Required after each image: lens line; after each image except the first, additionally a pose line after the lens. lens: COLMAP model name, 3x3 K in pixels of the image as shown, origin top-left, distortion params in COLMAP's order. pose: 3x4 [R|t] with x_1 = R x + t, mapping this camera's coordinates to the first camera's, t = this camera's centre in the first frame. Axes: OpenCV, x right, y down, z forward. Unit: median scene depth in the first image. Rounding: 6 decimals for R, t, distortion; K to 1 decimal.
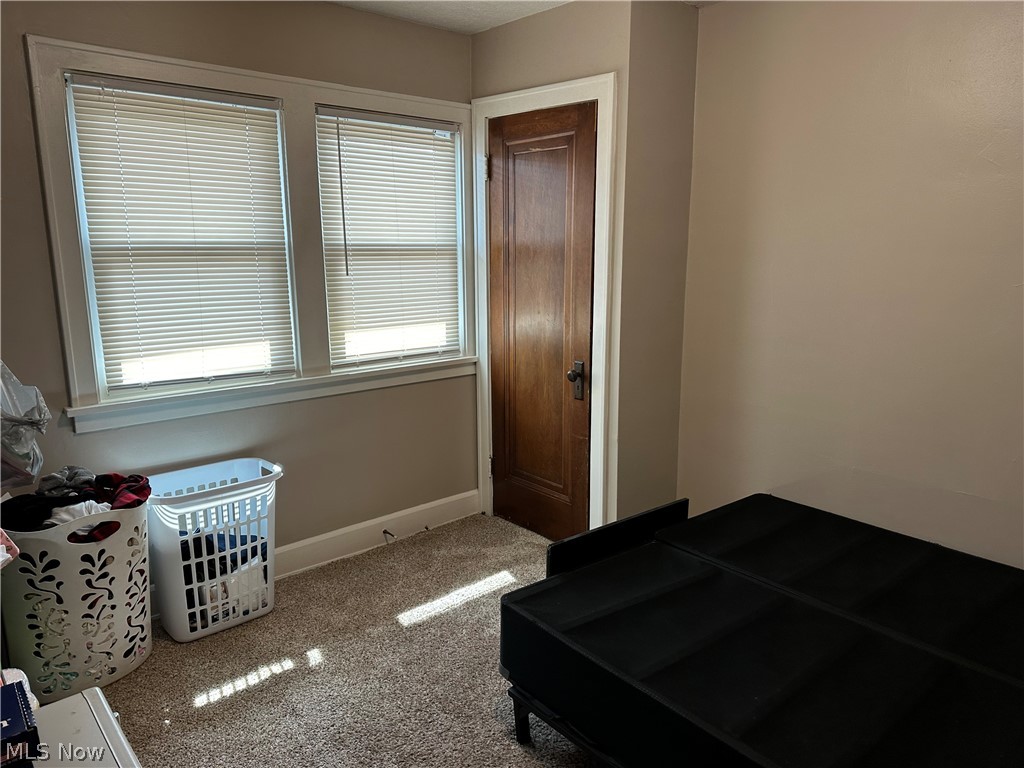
lens RADIAL K [[723.0, 0, 516.5], [0, 723.0, 382.9], [0, 0, 1]] dist [0.065987, -0.082833]
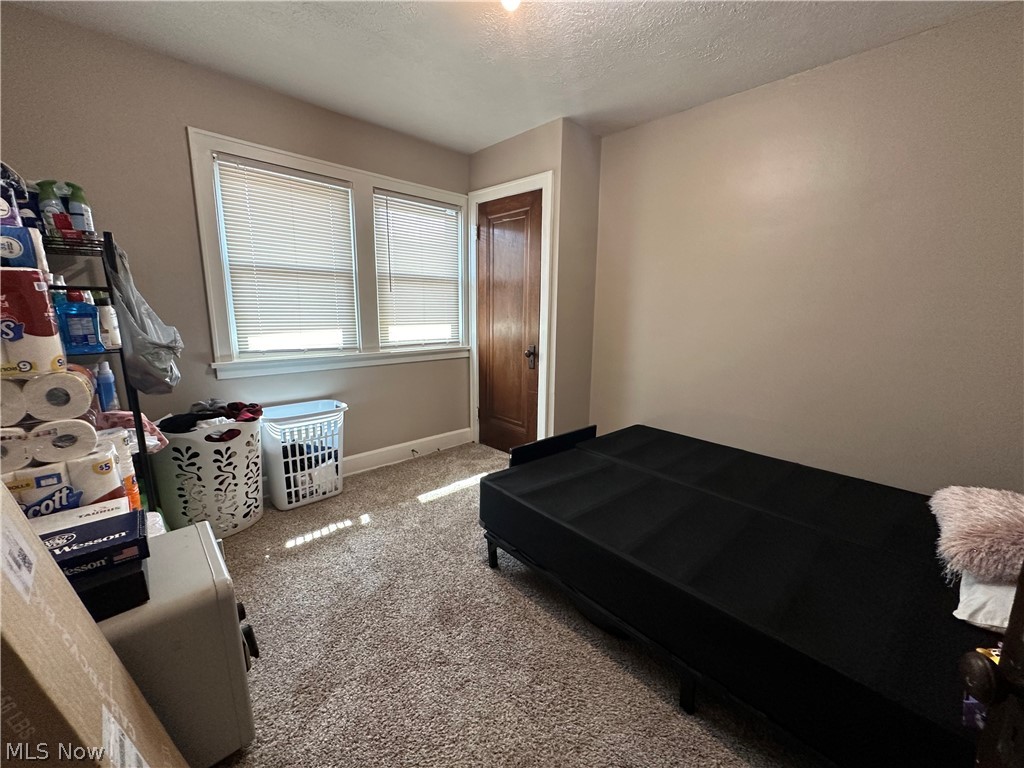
lens RADIAL K [[407.4, 0, 512.6], [0, 407.4, 380.7], [0, 0, 1]] dist [-0.004206, -0.001189]
pose [[0.999283, 0.007752, 0.037050, 0.011867], [-0.006964, 0.999748, -0.021355, 0.082768], [-0.037206, 0.021082, 0.999085, 0.081726]]
